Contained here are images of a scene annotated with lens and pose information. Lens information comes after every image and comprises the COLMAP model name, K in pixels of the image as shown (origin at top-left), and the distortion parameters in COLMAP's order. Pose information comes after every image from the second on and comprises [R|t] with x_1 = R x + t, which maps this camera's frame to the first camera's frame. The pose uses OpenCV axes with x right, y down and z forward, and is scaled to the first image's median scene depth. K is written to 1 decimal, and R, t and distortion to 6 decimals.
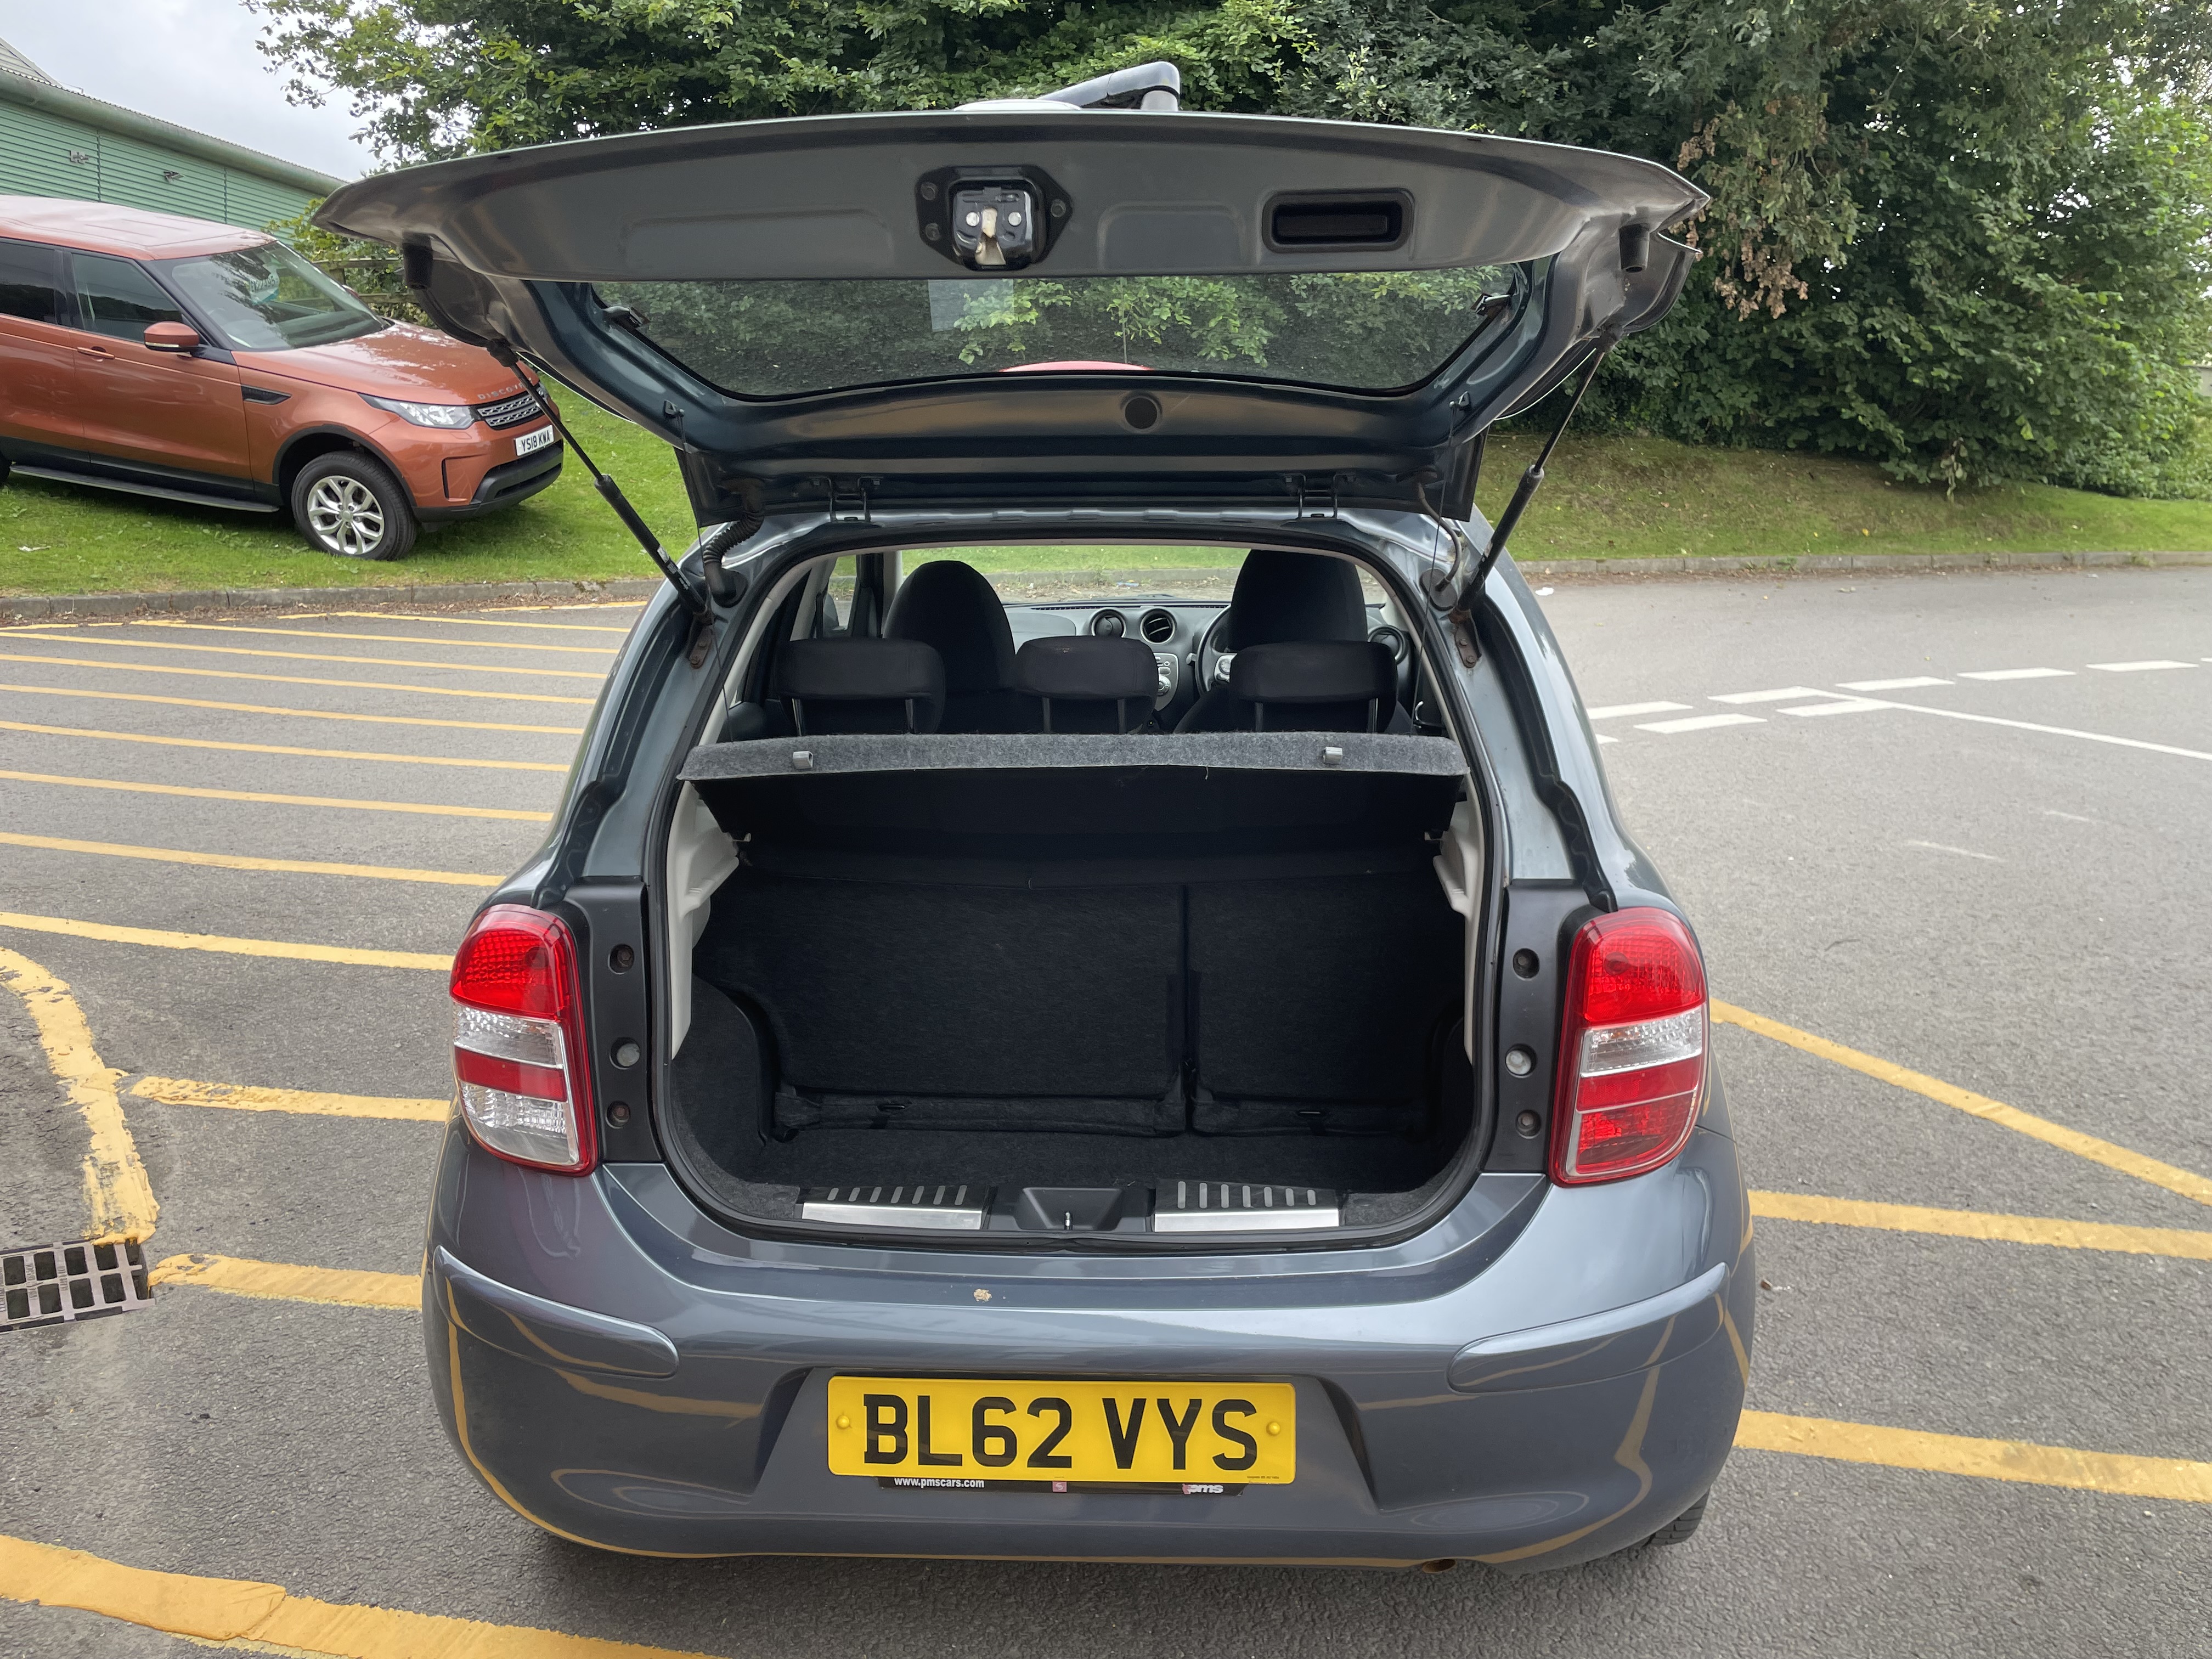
lens RADIAL K [[1678.0, 0, 1149.2], [0, 1678.0, 830.9], [0, 0, 1]] dist [0.091268, -0.122497]
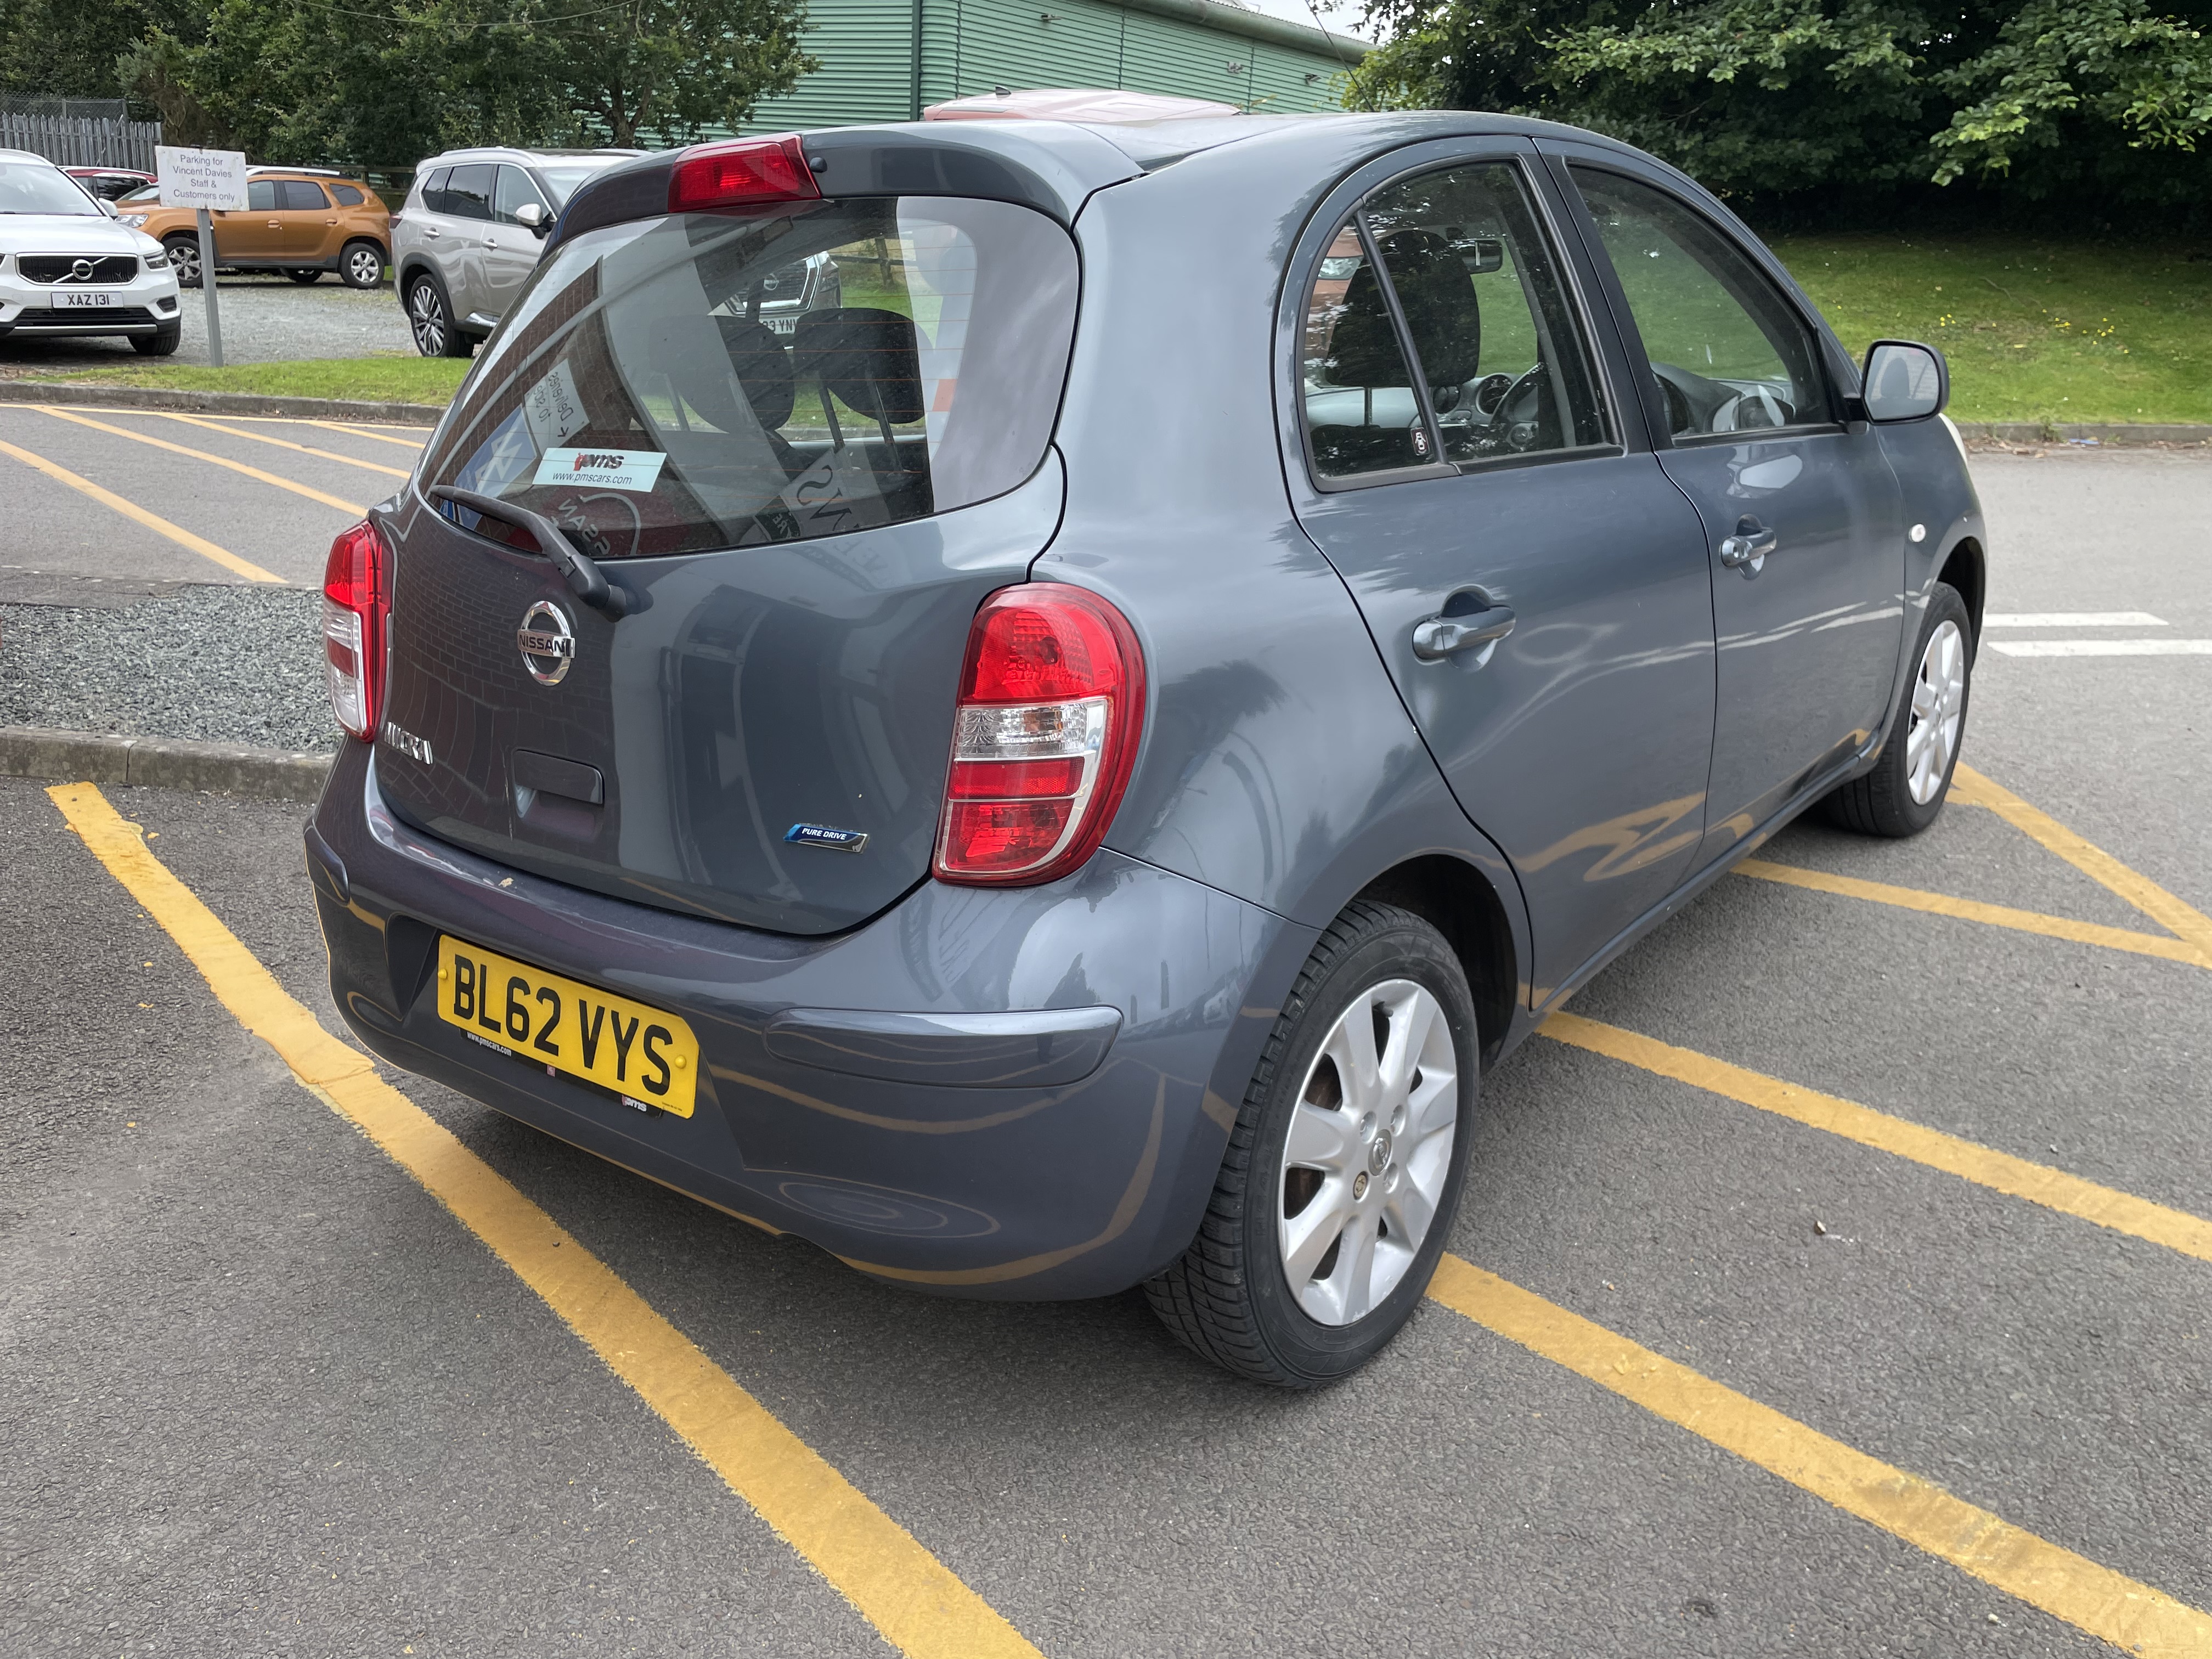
lens RADIAL K [[1675.4, 0, 1102.6], [0, 1675.4, 820.0], [0, 0, 1]] dist [0.107507, -0.148932]
pose [[0.808553, 0.150756, -0.568783, 0.825502], [-0.115985, 0.988491, 0.097121, 0.081284], [0.576879, -0.012558, 0.816733, 0.319344]]
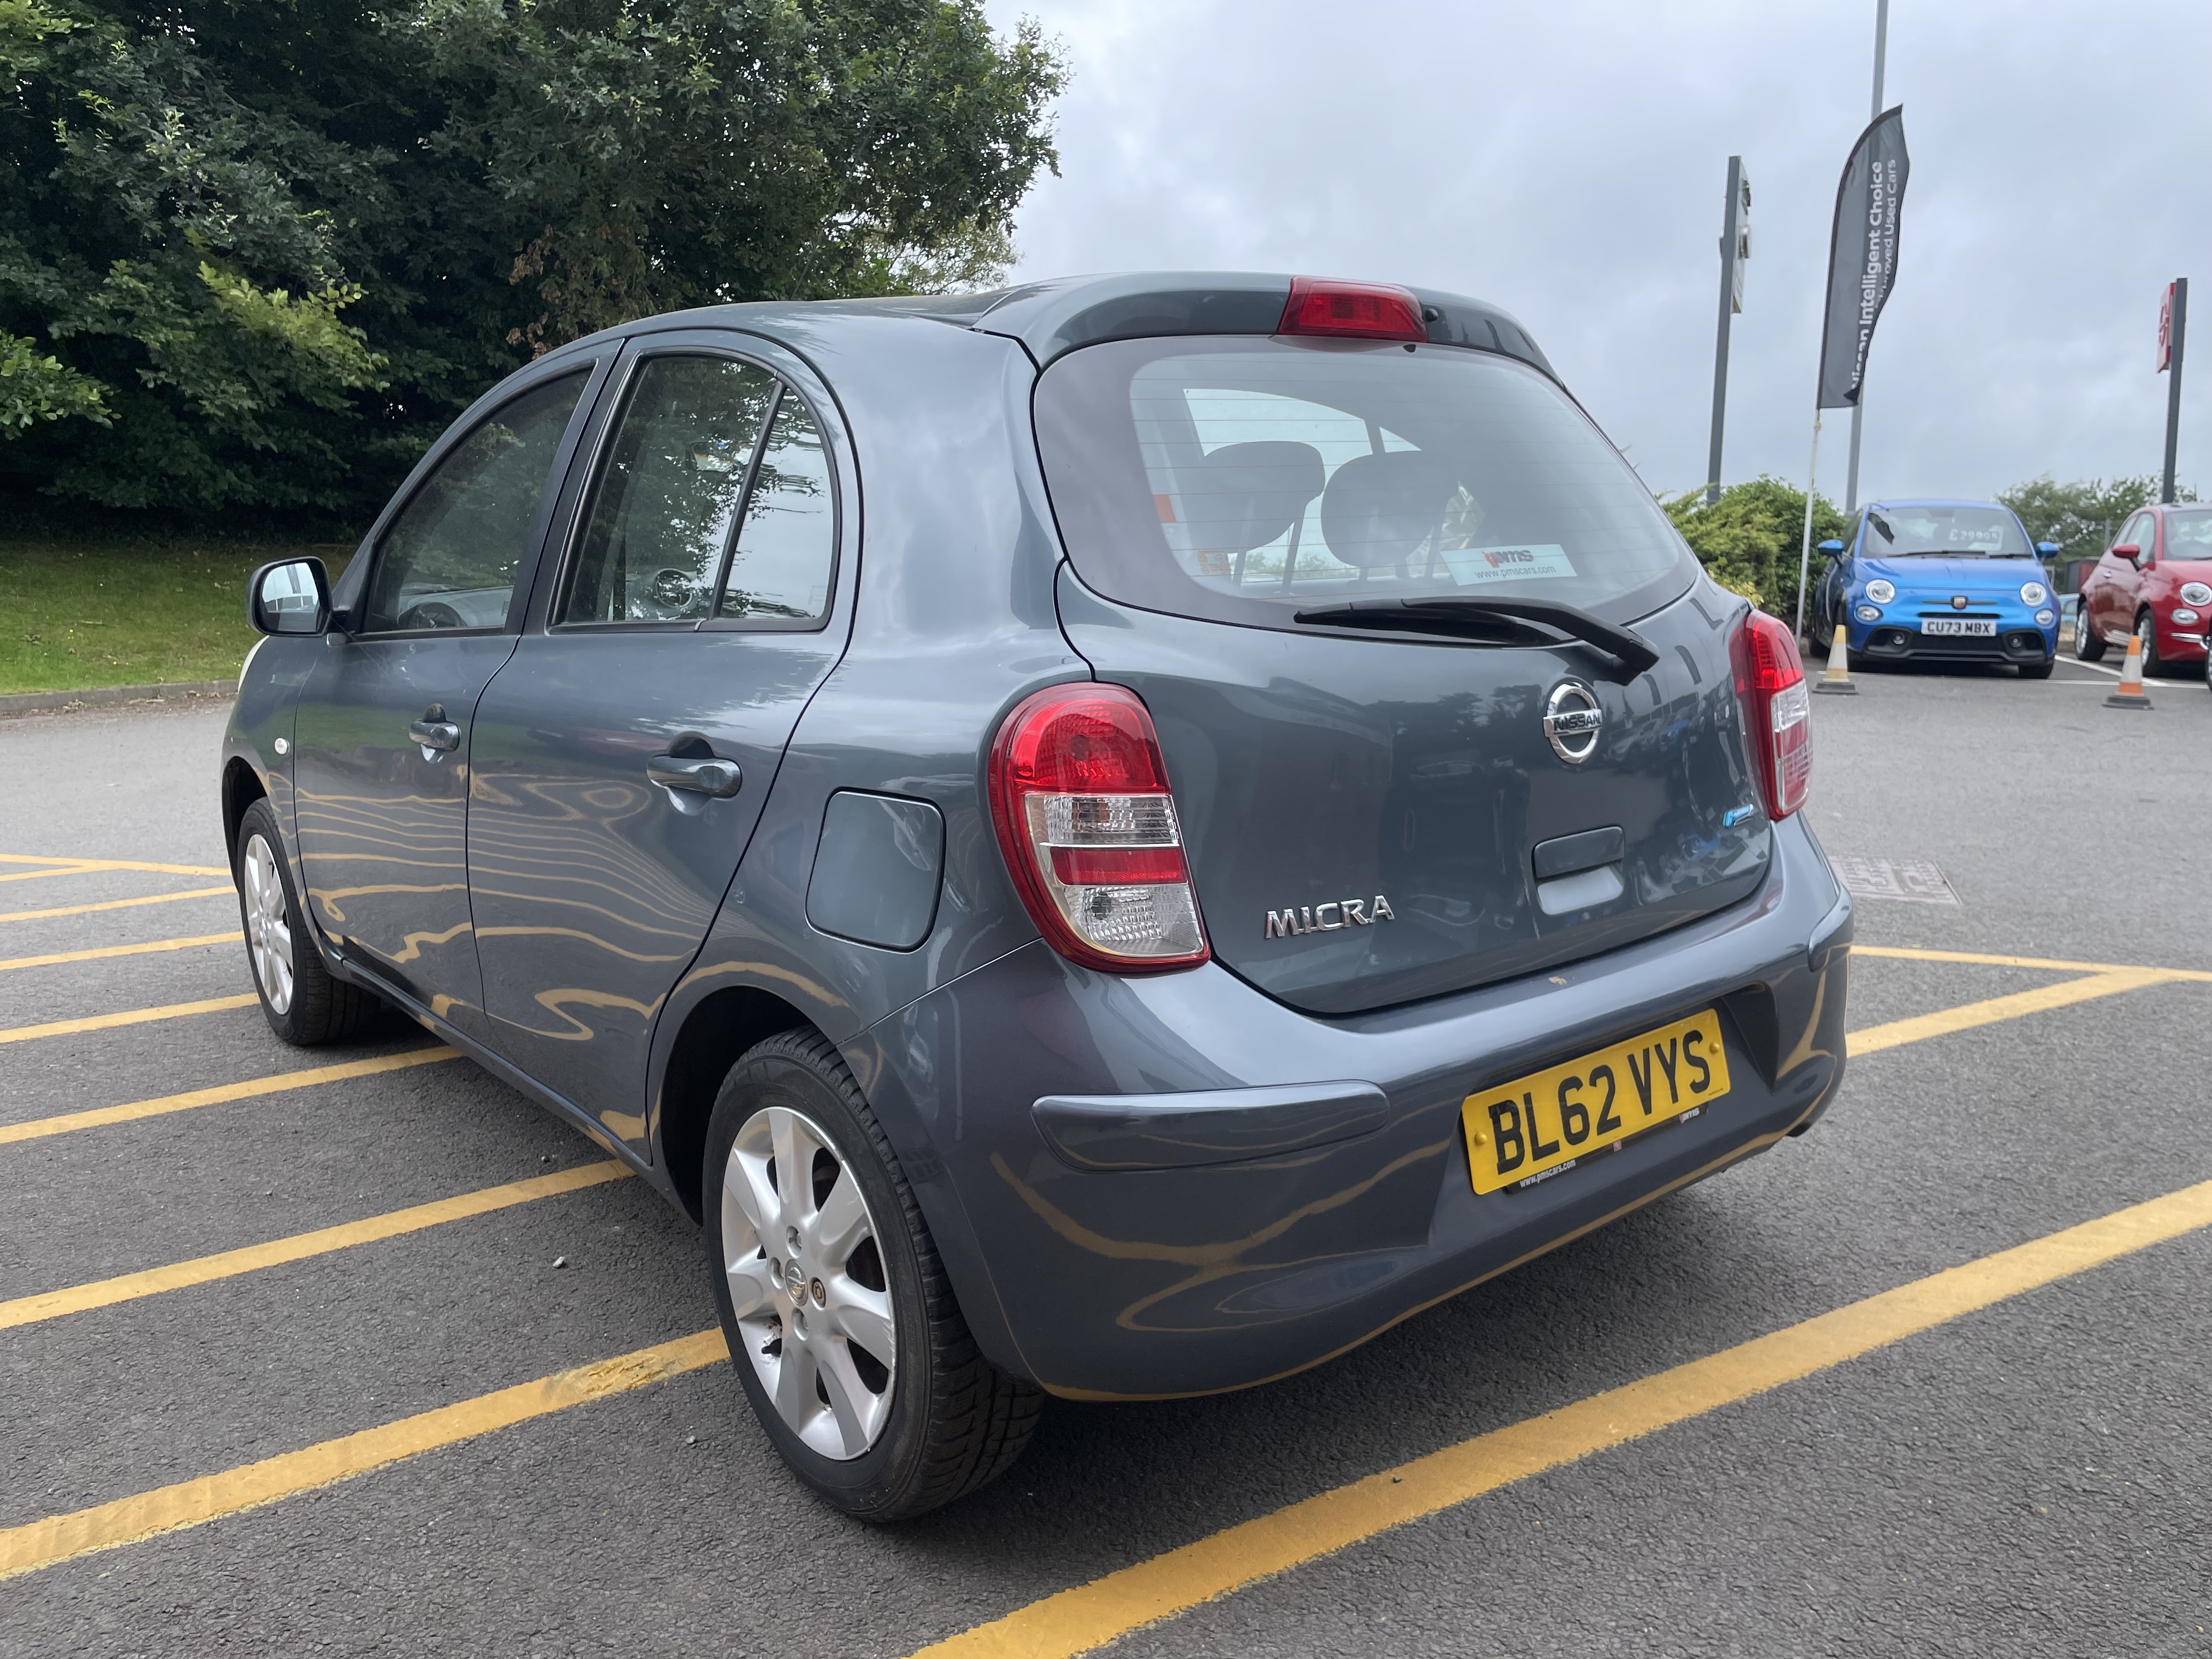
lens RADIAL K [[1675.4, 0, 1102.6], [0, 1675.4, 820.0], [0, 0, 1]] dist [0.107507, -0.148932]
pose [[0.739379, -0.126932, 0.661217, -0.990107], [0.191235, 0.981213, -0.025480, 0.145506], [-0.645560, 0.145288, 0.749762, 0.366953]]
